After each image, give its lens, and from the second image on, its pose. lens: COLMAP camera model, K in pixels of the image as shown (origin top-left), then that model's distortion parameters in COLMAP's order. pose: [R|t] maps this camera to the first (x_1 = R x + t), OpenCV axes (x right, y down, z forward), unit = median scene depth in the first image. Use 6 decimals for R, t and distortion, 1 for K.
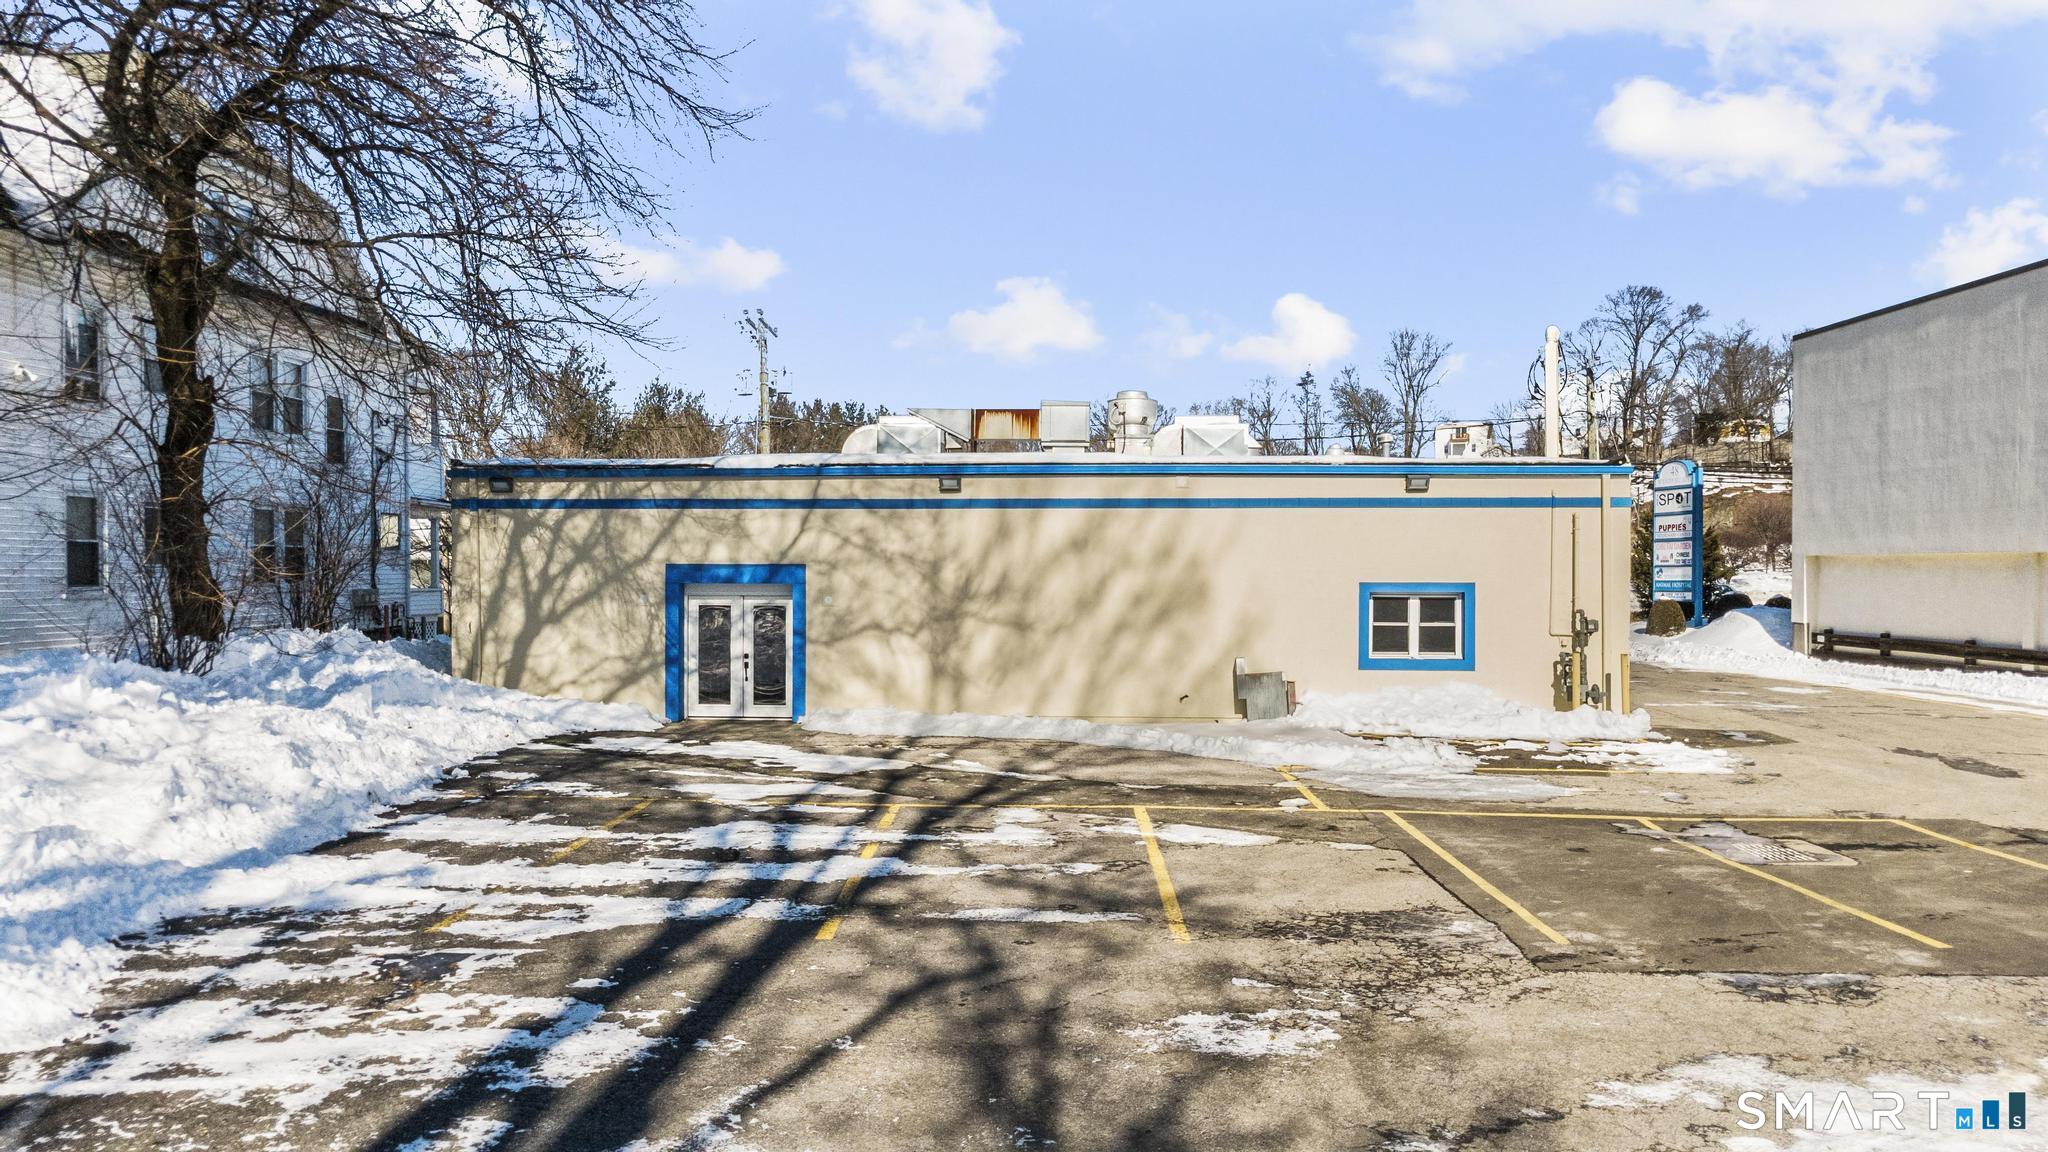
lens RADIAL K [[1434.2, 0, 1024.0], [0, 1434.2, 576.0], [0, 0, 1]] dist [0.003502, 0.003098]
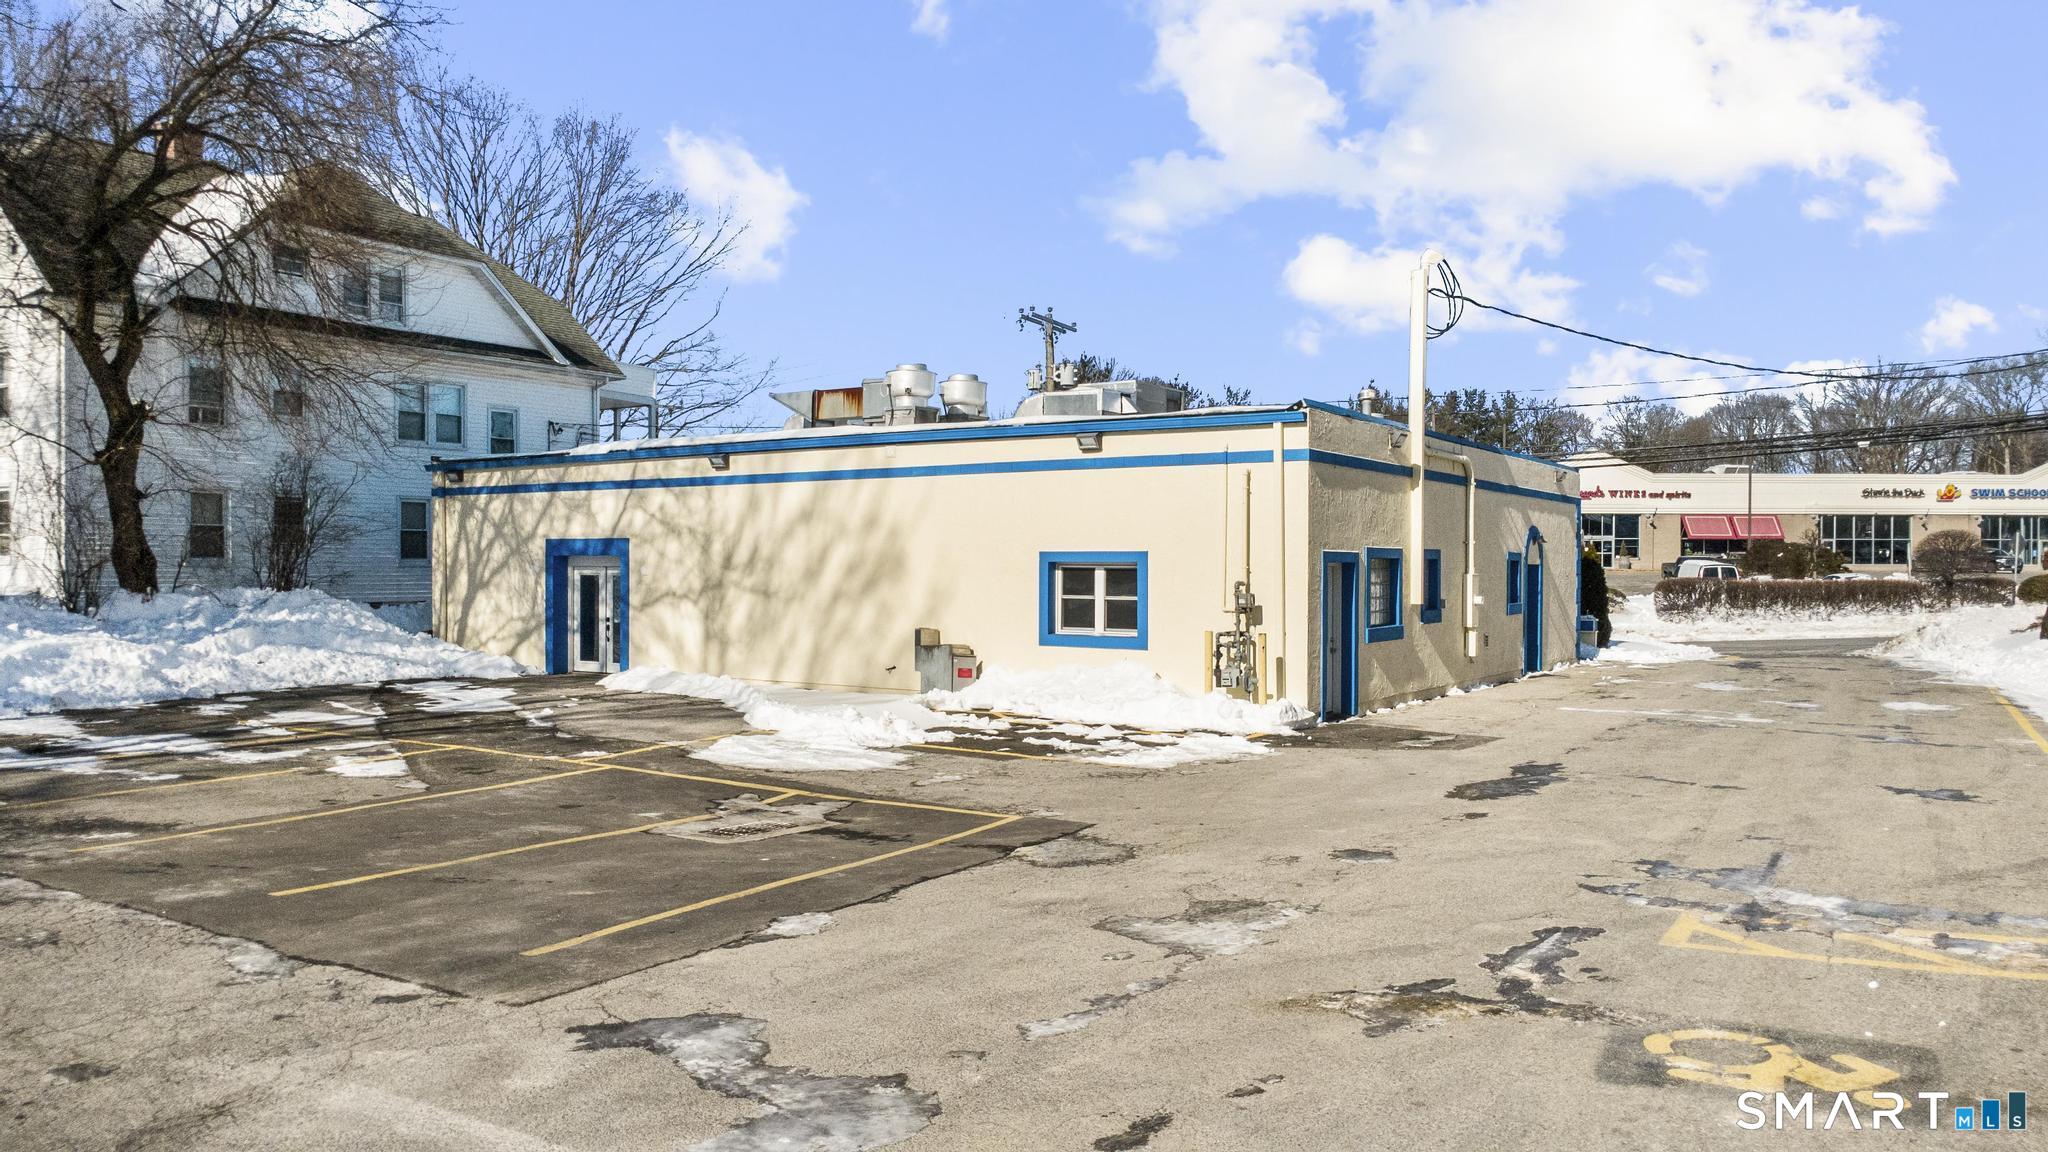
lens RADIAL K [[1434.2, 0, 1024.0], [0, 1434.2, 576.0], [0, 0, 1]] dist [0.003502, 0.003098]
pose [[0.861033, 0.004496, -0.508529, 0.687556], [-0.004730, 0.999988, 0.000834, 0.019179], [0.508527, 0.001687, 0.861044, 0.190346]]
